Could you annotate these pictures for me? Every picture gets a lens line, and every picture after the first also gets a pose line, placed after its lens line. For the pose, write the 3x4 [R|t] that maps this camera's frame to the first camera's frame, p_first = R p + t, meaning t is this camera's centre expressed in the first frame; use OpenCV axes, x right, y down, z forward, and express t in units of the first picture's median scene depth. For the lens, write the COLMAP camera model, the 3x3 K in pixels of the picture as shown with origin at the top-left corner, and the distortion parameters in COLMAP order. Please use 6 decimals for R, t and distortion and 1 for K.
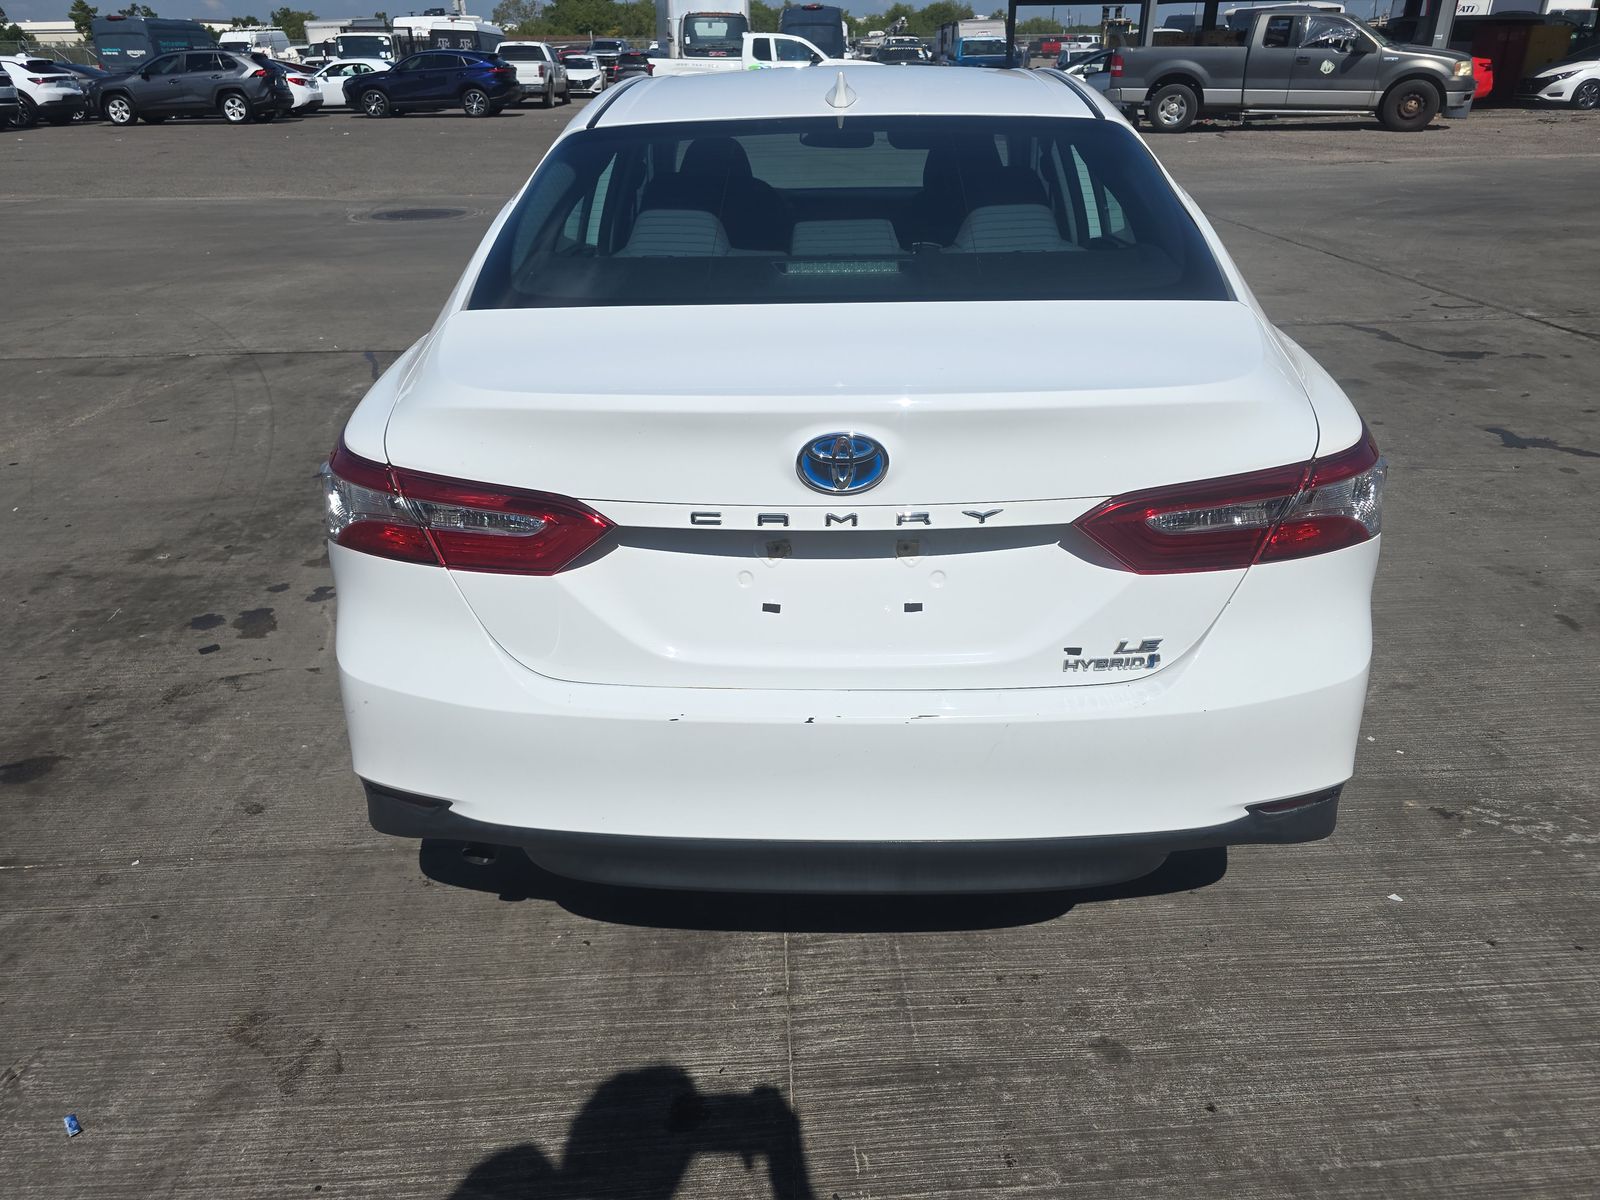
lens RADIAL K [[1096.1, 0, 792.3], [0, 1096.1, 598.7], [0, 0, 1]] dist [0.039675, -0.032620]
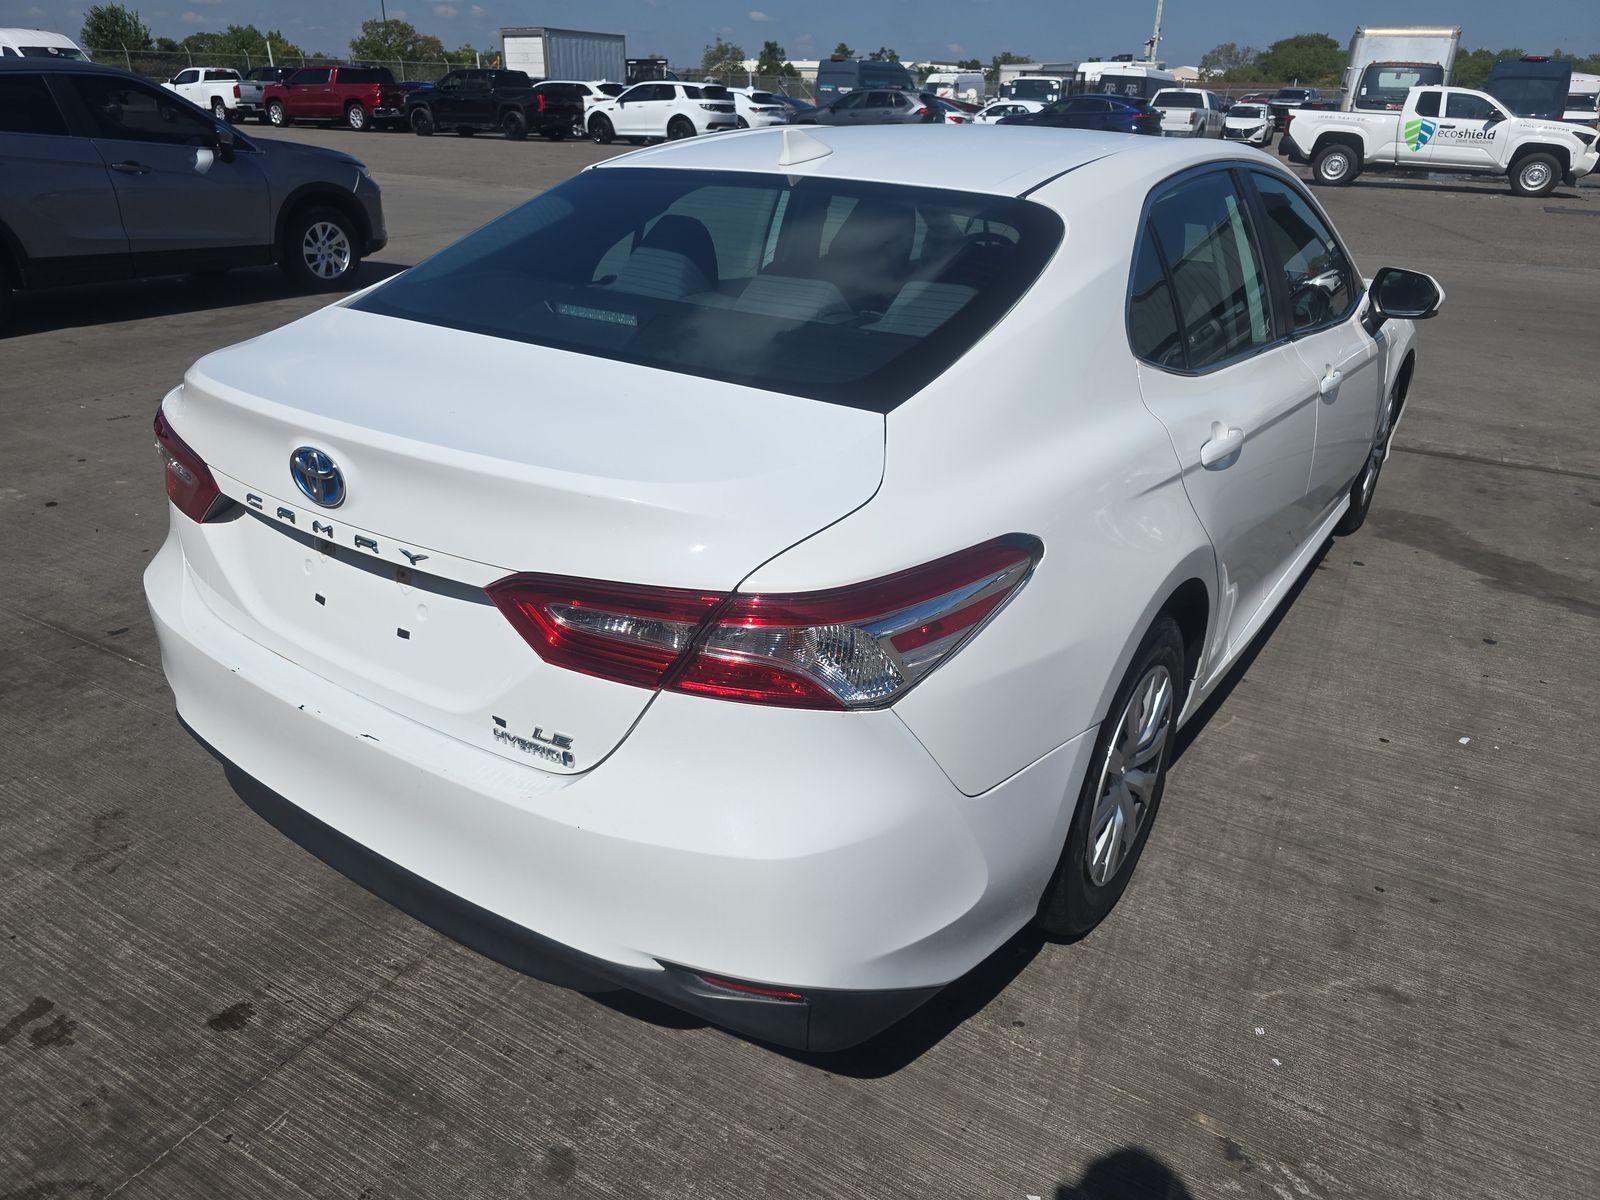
lens RADIAL K [[1096.1, 0, 792.3], [0, 1096.1, 598.7], [0, 0, 1]] dist [0.039675, -0.032620]
pose [[0.833511, 0.258090, -0.488516, 0.674190], [-0.273655, 0.960963, 0.040777, -0.122204], [0.479970, 0.099697, 0.871601, 0.198733]]
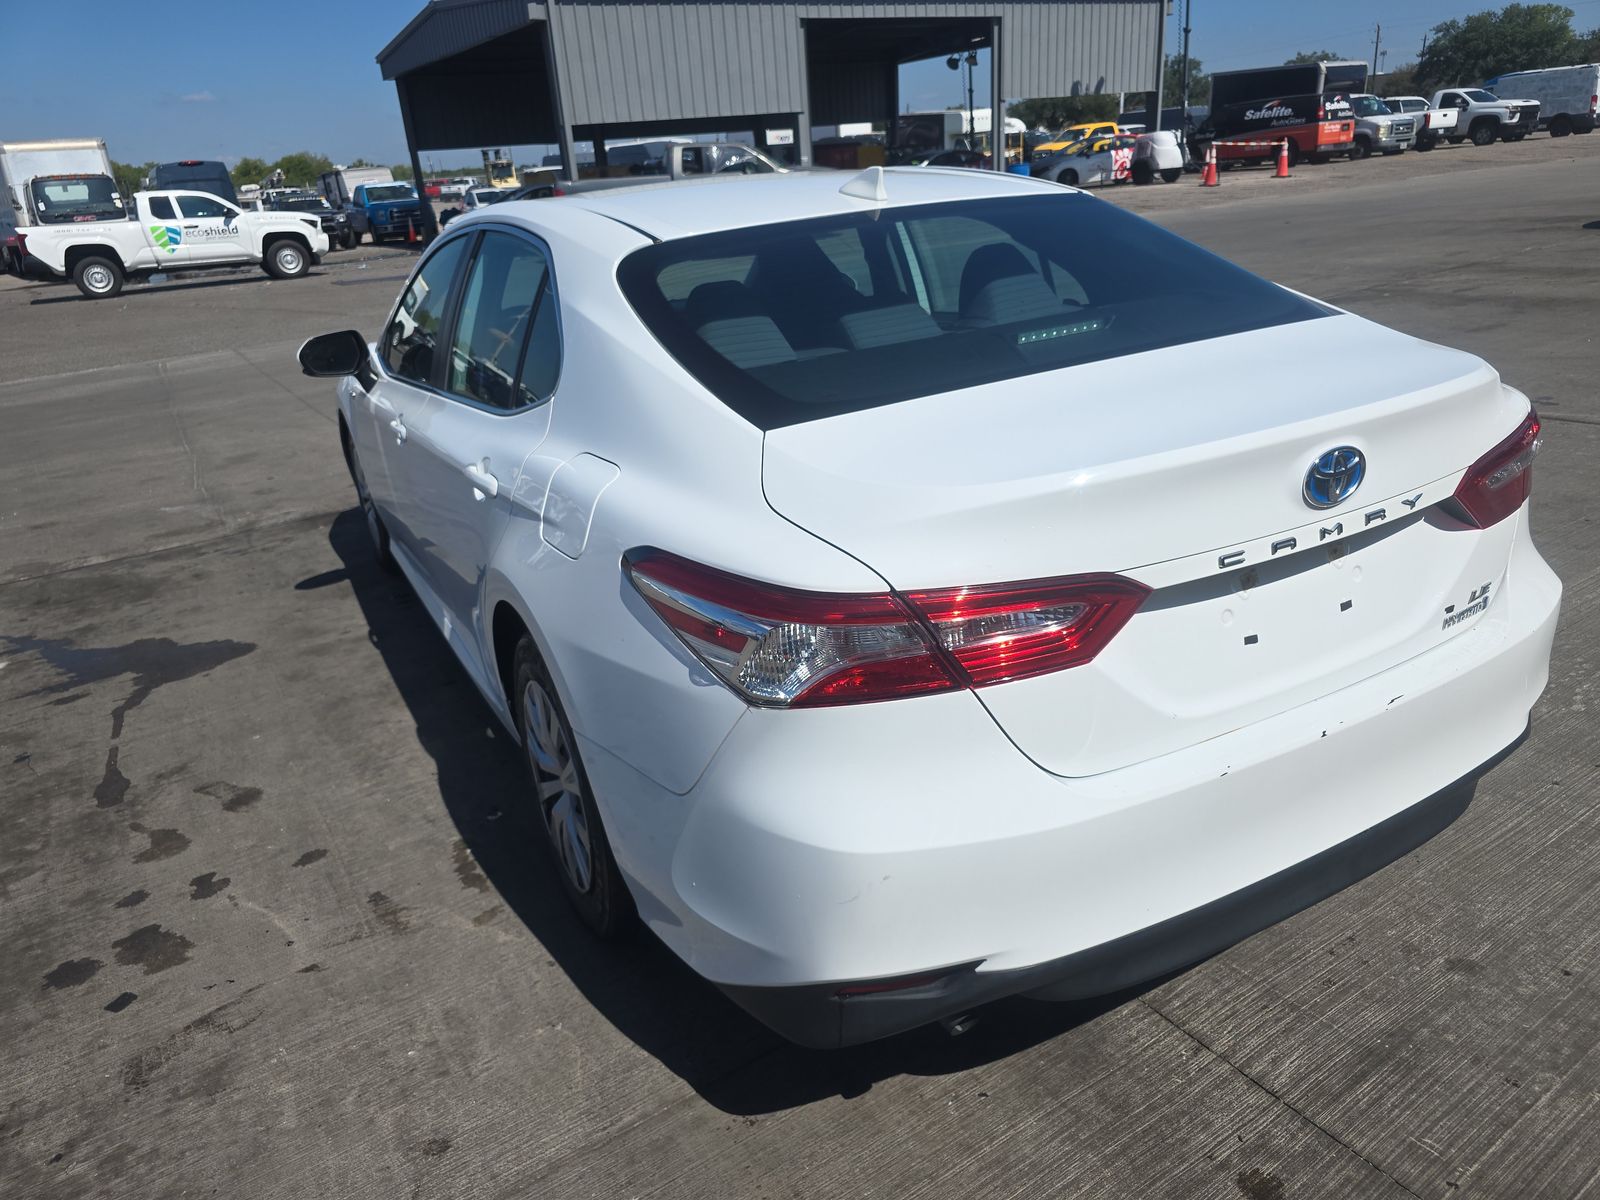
lens RADIAL K [[1116.9, 0, 786.3], [0, 1116.9, 598.3], [0, 0, 1]] dist [0.030706, -0.024922]
pose [[0.861672, -0.230789, 0.451949, -0.624620], [0.280703, 0.958710, -0.045612, -0.074182], [-0.422761, 0.166166, 0.890877, 0.185275]]
